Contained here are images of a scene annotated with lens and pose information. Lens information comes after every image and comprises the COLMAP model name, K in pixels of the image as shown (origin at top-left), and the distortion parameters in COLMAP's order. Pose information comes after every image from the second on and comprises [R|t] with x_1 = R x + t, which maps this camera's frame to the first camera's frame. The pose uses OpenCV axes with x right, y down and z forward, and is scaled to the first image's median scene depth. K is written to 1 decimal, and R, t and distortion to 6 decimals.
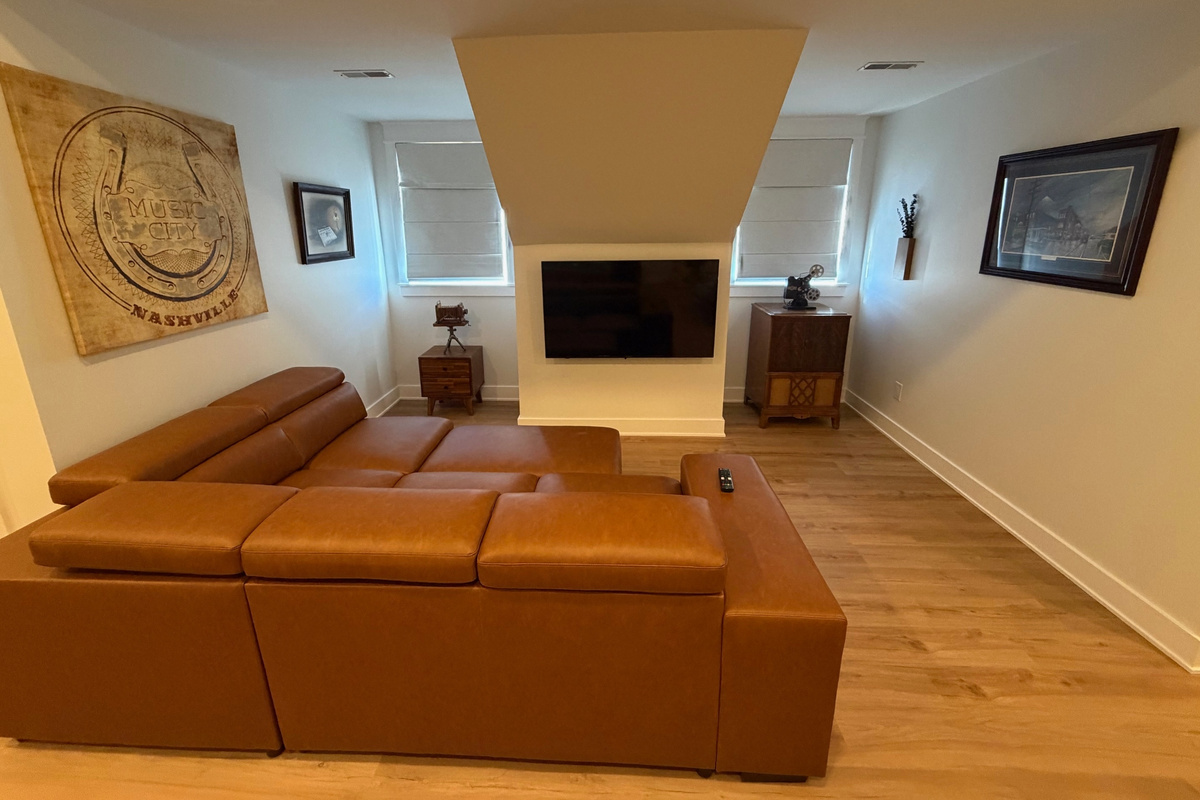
lens RADIAL K [[476.9, 0, 596.1], [0, 476.9, 347.0], [0, 0, 1]] dist [0.001032, -0.000205]
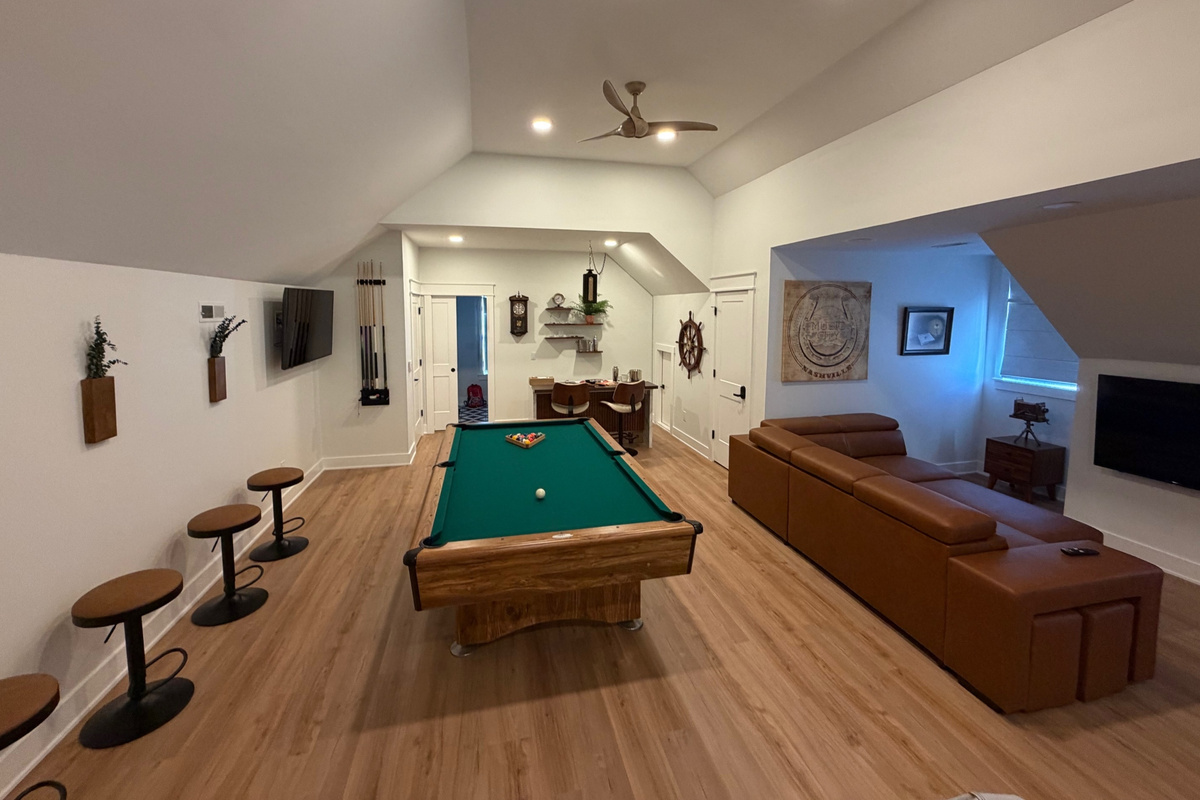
lens RADIAL K [[476.9, 0, 596.1], [0, 476.9, 347.0], [0, 0, 1]] dist [0.001032, -0.000205]
pose [[0.256699, 0.080406, -0.963141, 0.903362], [-0.241821, 0.970180, 0.016543, 0.029010], [0.935750, 0.228661, 0.268488, -0.543835]]
